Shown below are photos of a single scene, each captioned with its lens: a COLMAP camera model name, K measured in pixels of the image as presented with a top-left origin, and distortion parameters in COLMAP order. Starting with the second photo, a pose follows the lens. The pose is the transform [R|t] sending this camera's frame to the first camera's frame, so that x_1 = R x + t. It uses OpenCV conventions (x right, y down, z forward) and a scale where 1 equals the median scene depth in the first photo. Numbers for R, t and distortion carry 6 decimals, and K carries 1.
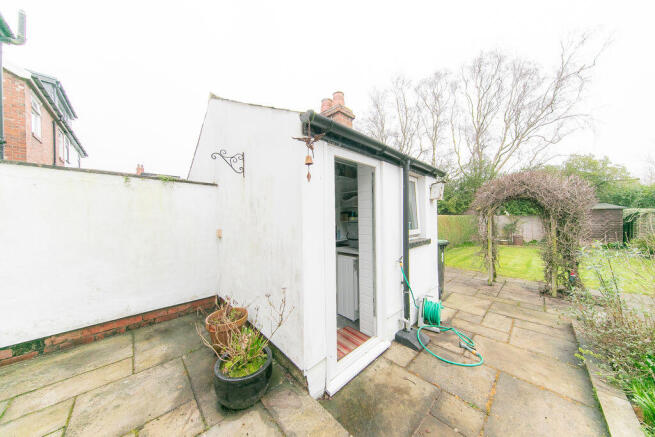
lens RADIAL K [[206.6, 0, 328.1], [0, 206.6, 219.0], [0, 0, 1]] dist [0.006115, -0.000094]
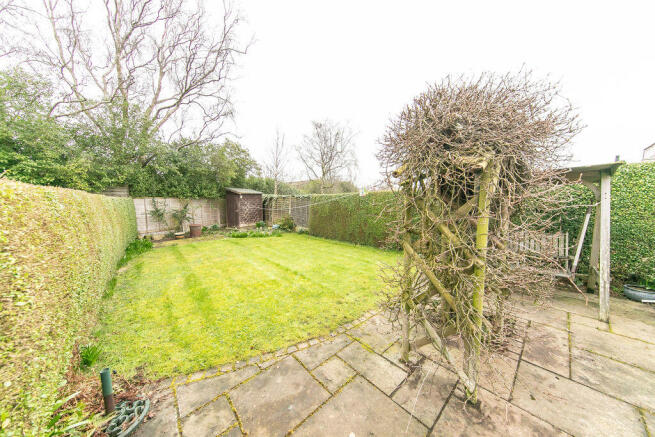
lens RADIAL K [[206.6, 0, 322.8], [0, 206.6, 218.6], [0, 0, 1]] dist [0.006115, -0.000094]
pose [[0.052144, -0.086078, 0.994923, 0.205818], [0.004837, 0.996288, 0.085943, -0.007968], [-0.998628, 0.000332, 0.052367, 0.583836]]
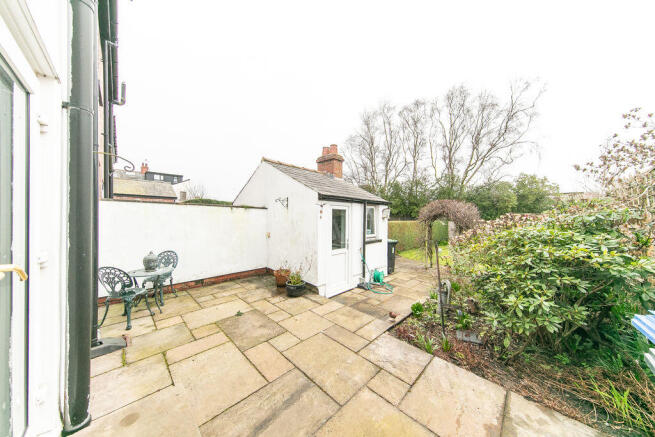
lens RADIAL K [[206.6, 0, 322.8], [0, 206.6, 218.4], [0, 0, 1]] dist [0.006115, -0.000094]
pose [[0.999828, 0.018525, -0.000991, -0.010152], [-0.018522, 0.999823, 0.003264, -0.030307], [0.001052, -0.003246, 0.999994, -0.290808]]
